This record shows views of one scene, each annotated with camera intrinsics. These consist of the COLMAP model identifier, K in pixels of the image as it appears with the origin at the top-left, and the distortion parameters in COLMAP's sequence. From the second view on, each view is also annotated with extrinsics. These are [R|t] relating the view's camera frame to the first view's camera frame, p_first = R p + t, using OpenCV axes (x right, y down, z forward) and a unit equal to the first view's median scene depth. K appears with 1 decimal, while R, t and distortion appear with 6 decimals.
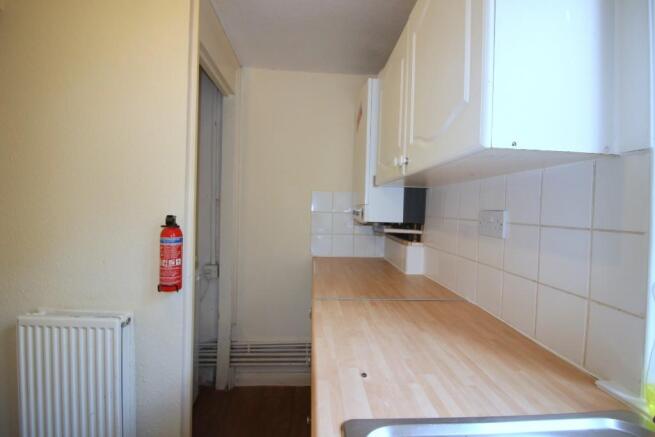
lens RADIAL K [[303.8, 0, 328.7], [0, 303.8, 210.4], [0, 0, 1]] dist [-0.015501, -0.001169]
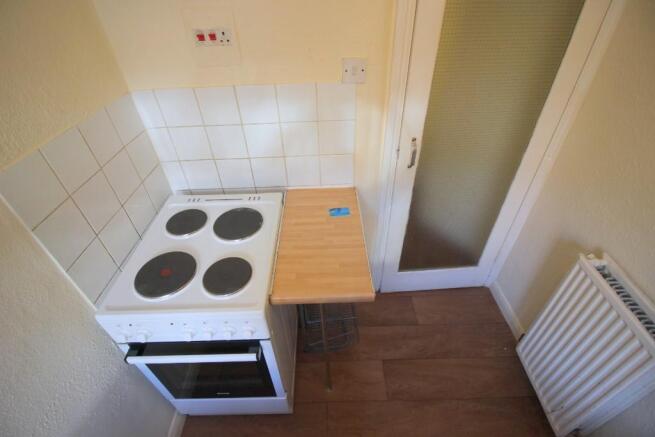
lens RADIAL K [[303.8, 0, 328.7], [0, 303.8, 210.4], [0, 0, 1]] dist [-0.015501, -0.001169]
pose [[-0.031664, 0.602434, -0.797540, -0.333318], [0.024035, 0.798168, 0.601955, -0.426417], [0.999210, -0.000108, -0.039753, 0.209679]]
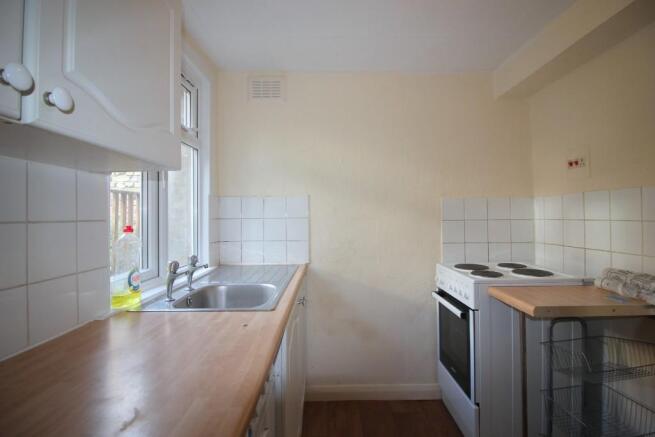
lens RADIAL K [[303.8, 0, 328.7], [0, 303.8, 210.4], [0, 0, 1]] dist [-0.015501, -0.001169]
pose [[-0.998776, -0.012118, 0.047945, -0.209279], [-0.012641, 0.999864, -0.010632, 0.009730], [-0.047809, -0.011225, -0.998793, 1.500883]]
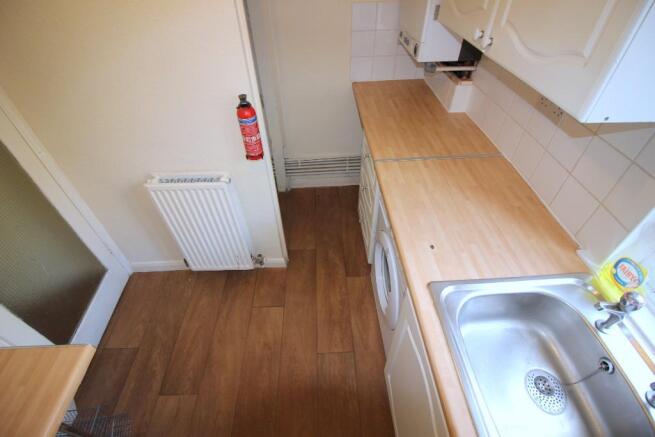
lens RADIAL K [[303.8, 0, 328.7], [0, 303.8, 210.4], [0, 0, 1]] dist [-0.015501, -0.001169]
pose [[0.999027, -0.031532, -0.030848, -0.237155], [0.044097, 0.732276, 0.679579, -0.451148], [0.001161, -0.680278, 0.732954, -0.029783]]
